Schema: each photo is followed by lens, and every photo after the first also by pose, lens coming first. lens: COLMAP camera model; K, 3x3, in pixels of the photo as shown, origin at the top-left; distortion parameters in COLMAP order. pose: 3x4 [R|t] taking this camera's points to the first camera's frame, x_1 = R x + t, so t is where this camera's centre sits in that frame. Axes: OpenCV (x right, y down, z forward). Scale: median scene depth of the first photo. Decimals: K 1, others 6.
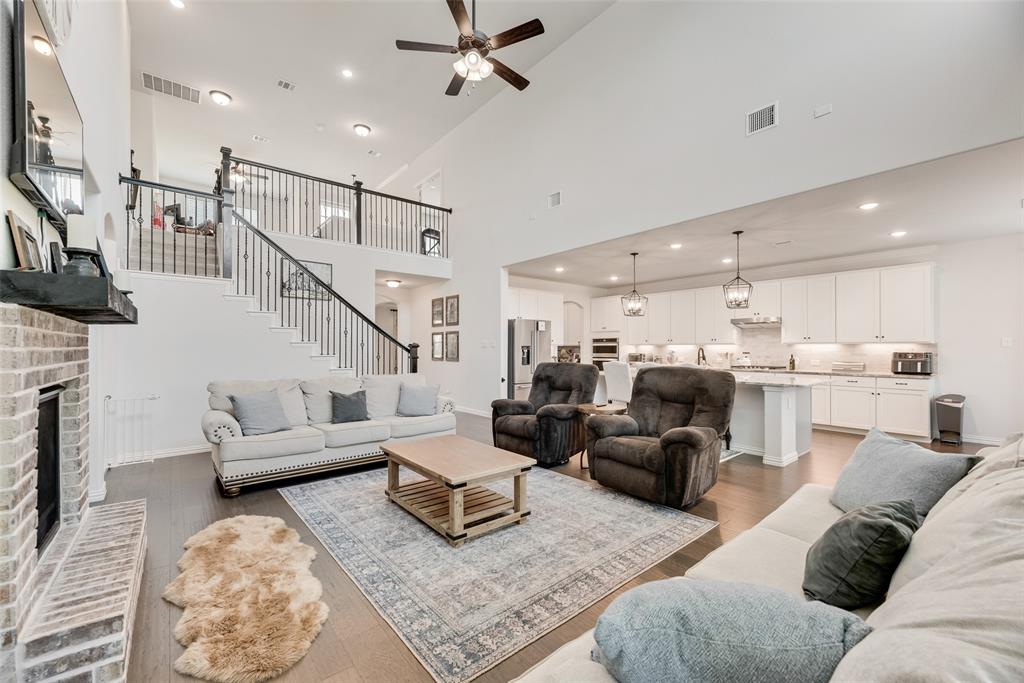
lens RADIAL K [[413.6, 0, 513.8], [0, 413.6, 345.6], [0, 0, 1]] dist [-0.002380, -0.000046]
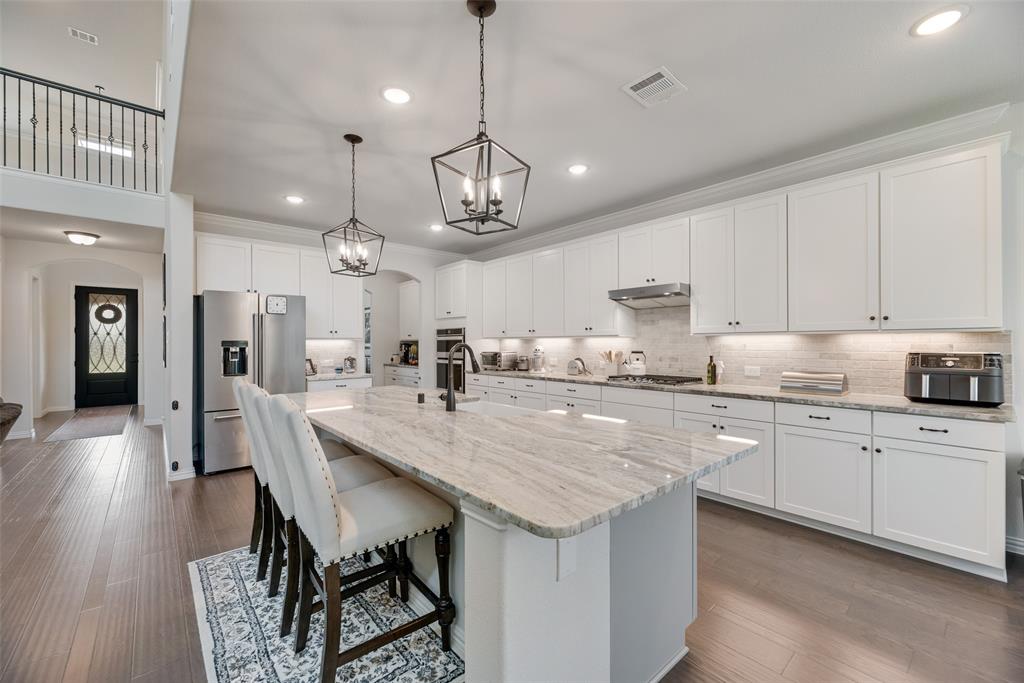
lens RADIAL K [[413.6, 0, 513.8], [0, 413.6, 345.6], [0, 0, 1]] dist [-0.002380, -0.000046]
pose [[0.999564, -0.004833, 0.029116, 0.441939], [0.004443, 0.999899, 0.013464, 0.000898], [-0.029178, -0.013328, 0.999485, 0.522299]]
